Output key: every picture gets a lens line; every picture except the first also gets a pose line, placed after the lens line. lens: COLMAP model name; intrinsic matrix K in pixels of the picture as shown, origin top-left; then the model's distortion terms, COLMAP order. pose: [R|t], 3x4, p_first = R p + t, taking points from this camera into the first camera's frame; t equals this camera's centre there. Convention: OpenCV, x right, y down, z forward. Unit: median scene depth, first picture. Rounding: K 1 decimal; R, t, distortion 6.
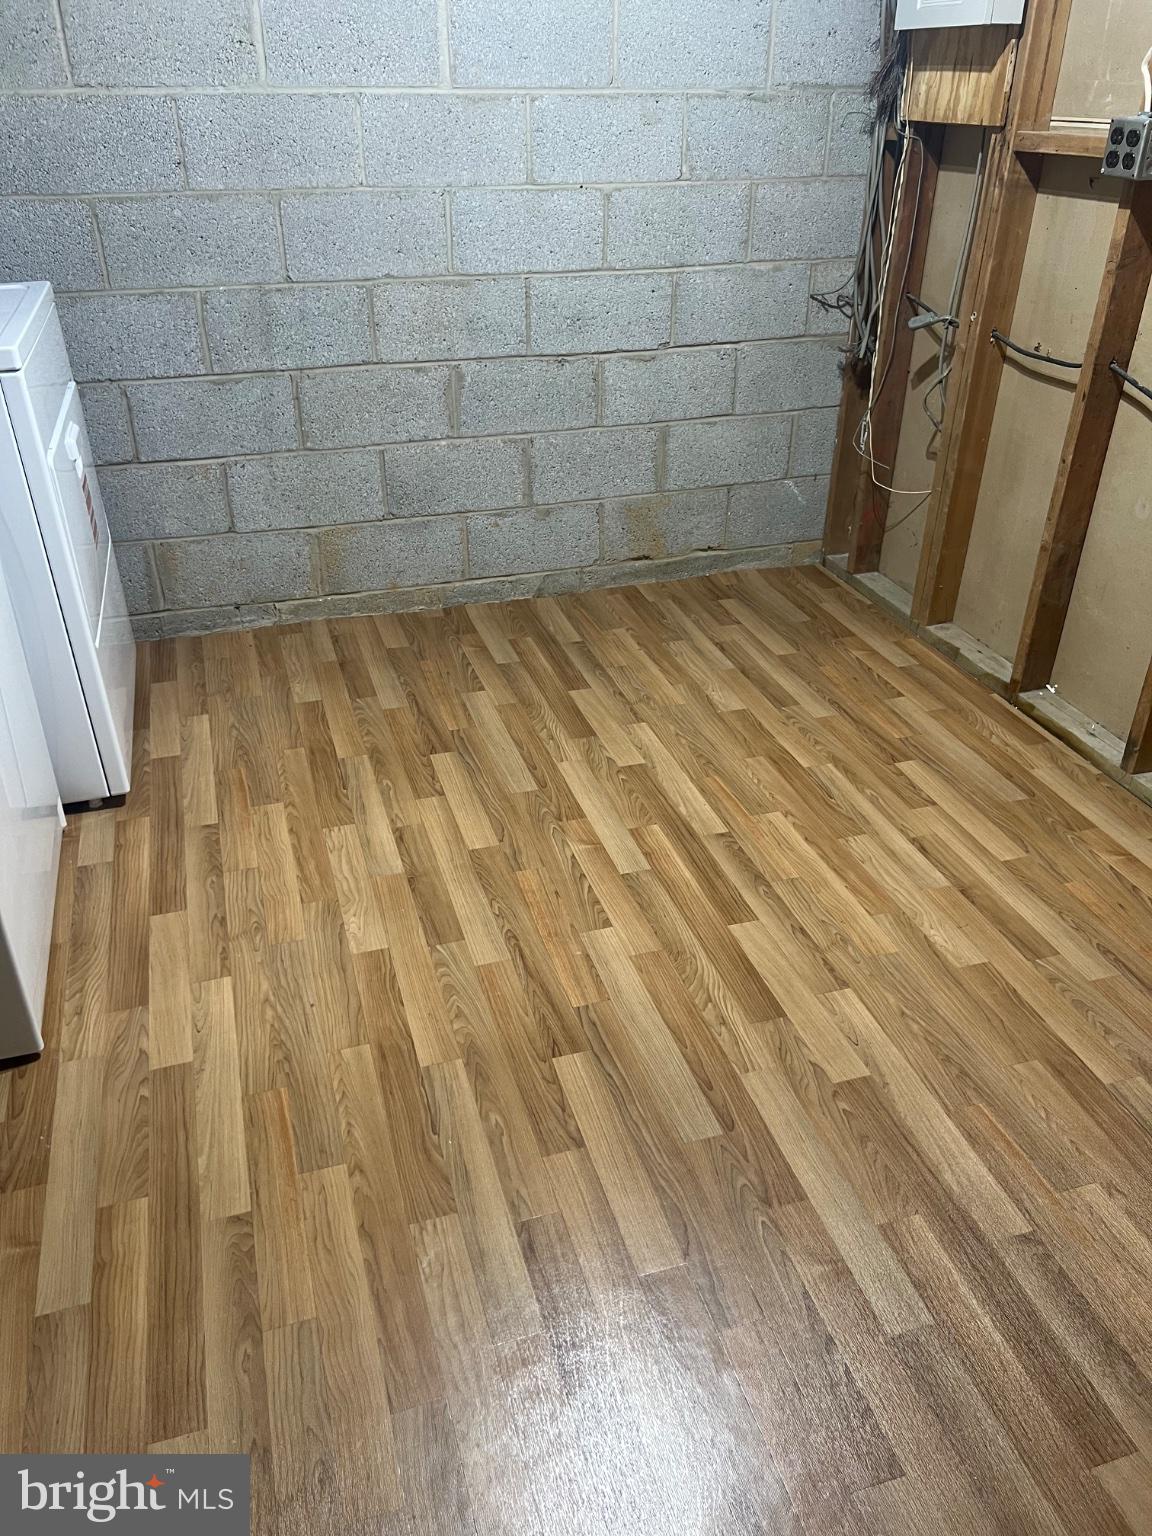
lens RADIAL K [[1162.0, 0, 577.9], [0, 1162.0, 780.2], [0, 0, 1]] dist [0.043790, -0.052660]
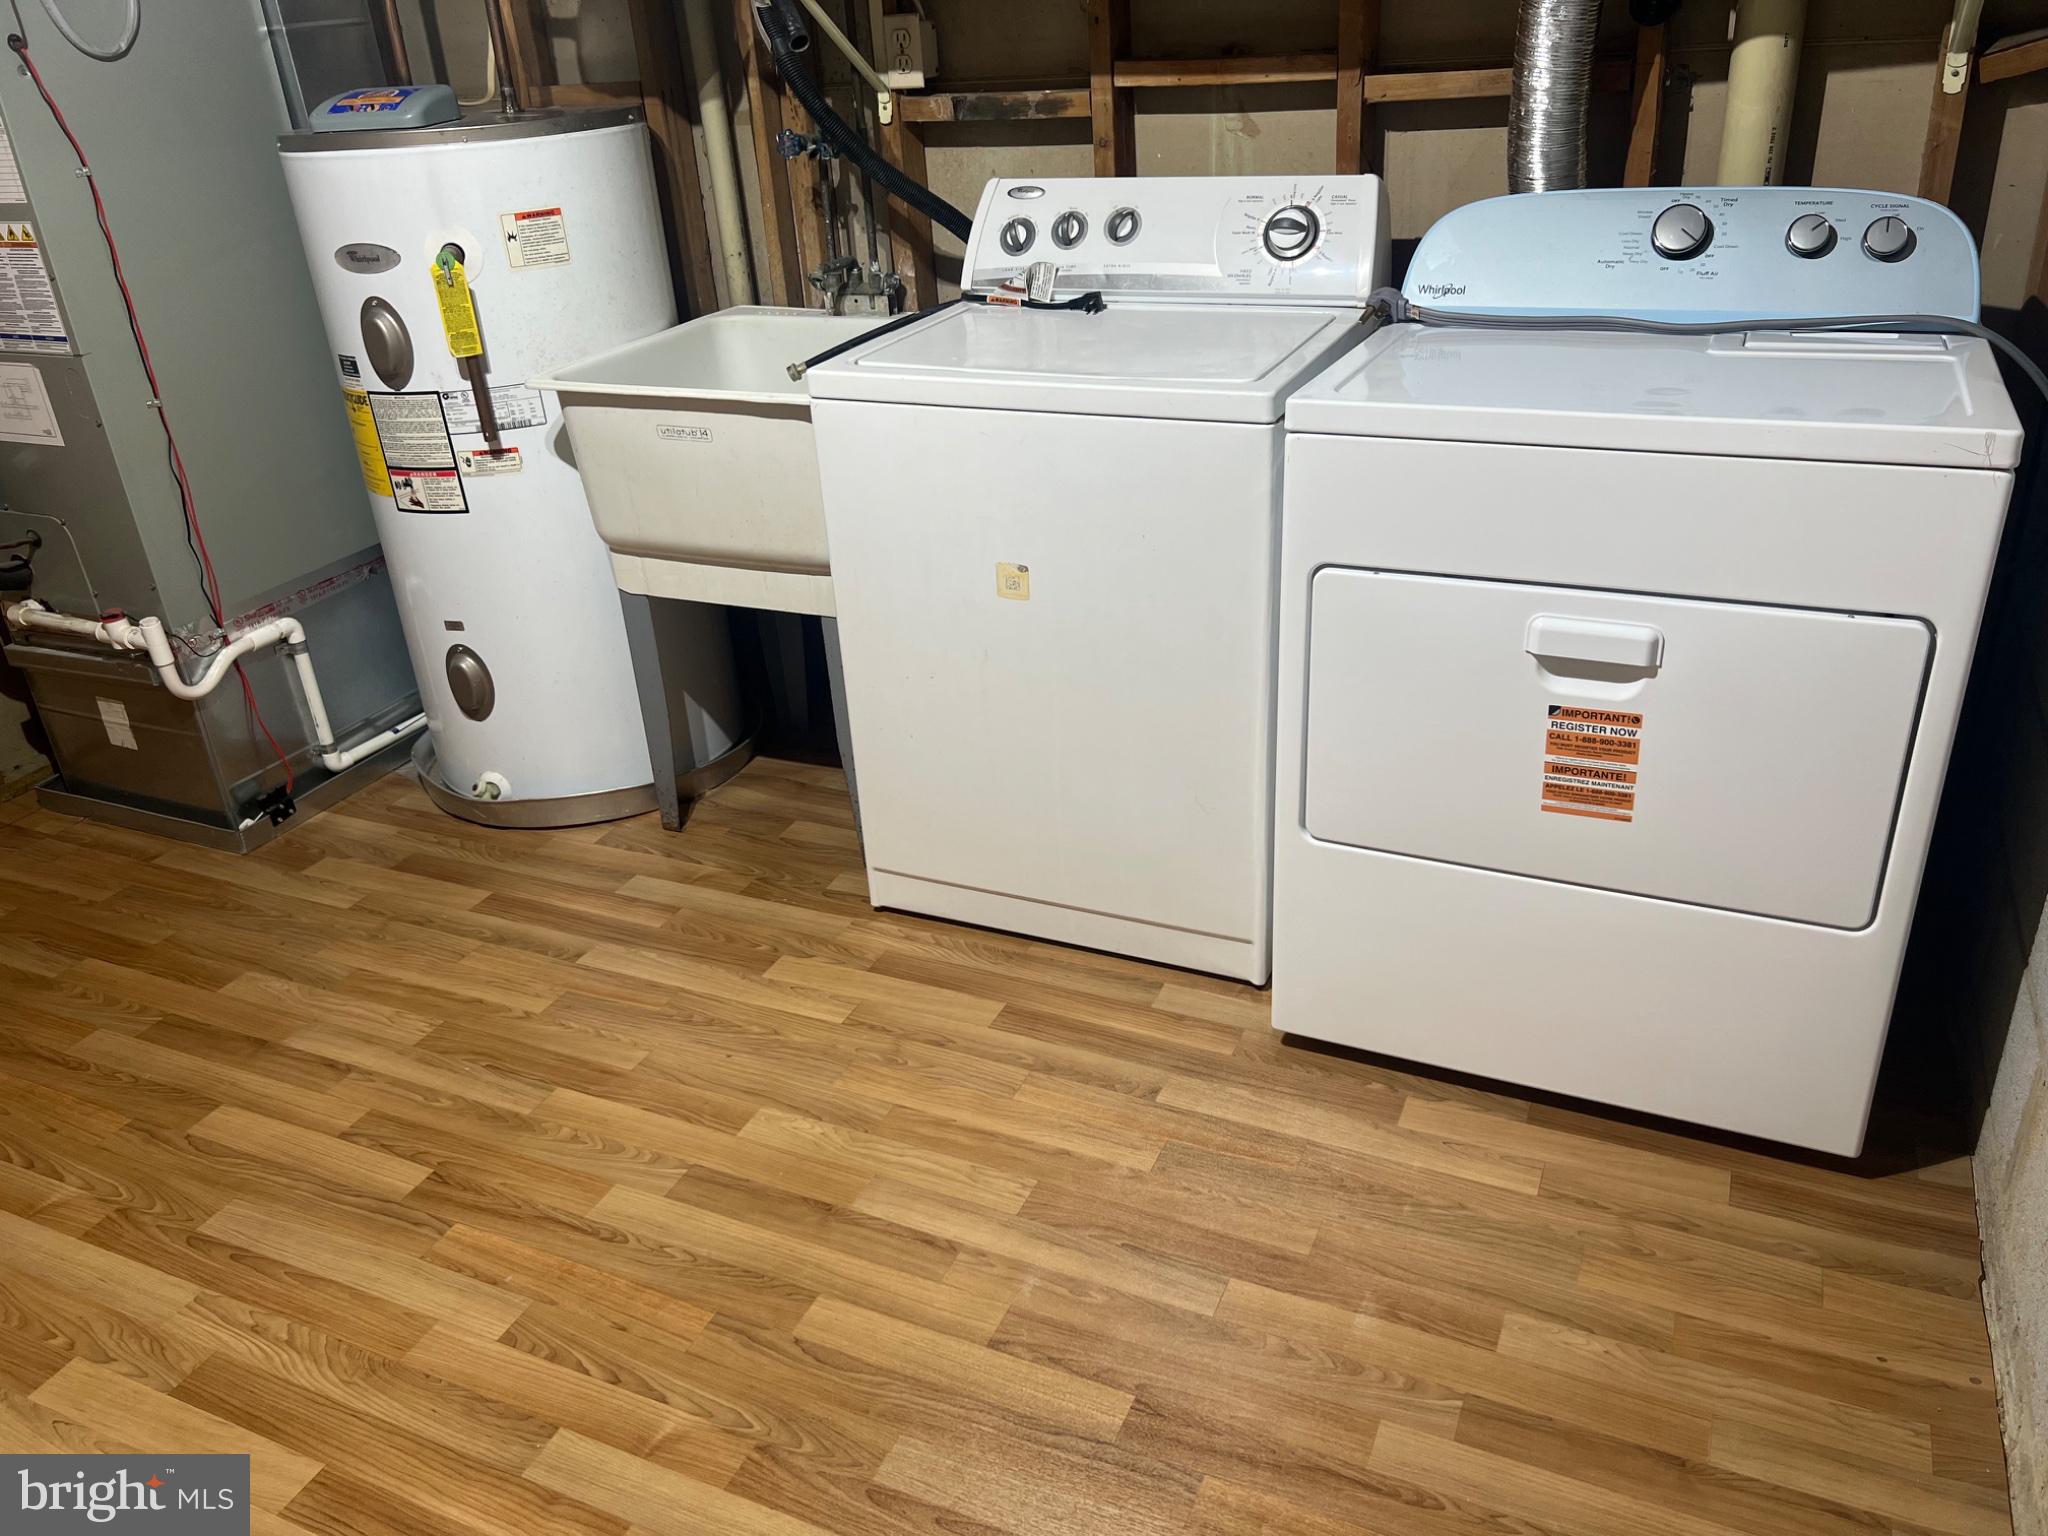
lens RADIAL K [[1549.4, 0, 1029.9], [0, 1549.4, 772.0], [0, 0, 1]] dist [0.043790, -0.052660]
pose [[-0.672028, 0.366091, -0.643704, 0.225592], [-0.327544, 0.632650, 0.701761, -0.640445], [0.664148, 0.682445, -0.305248, 1.039089]]
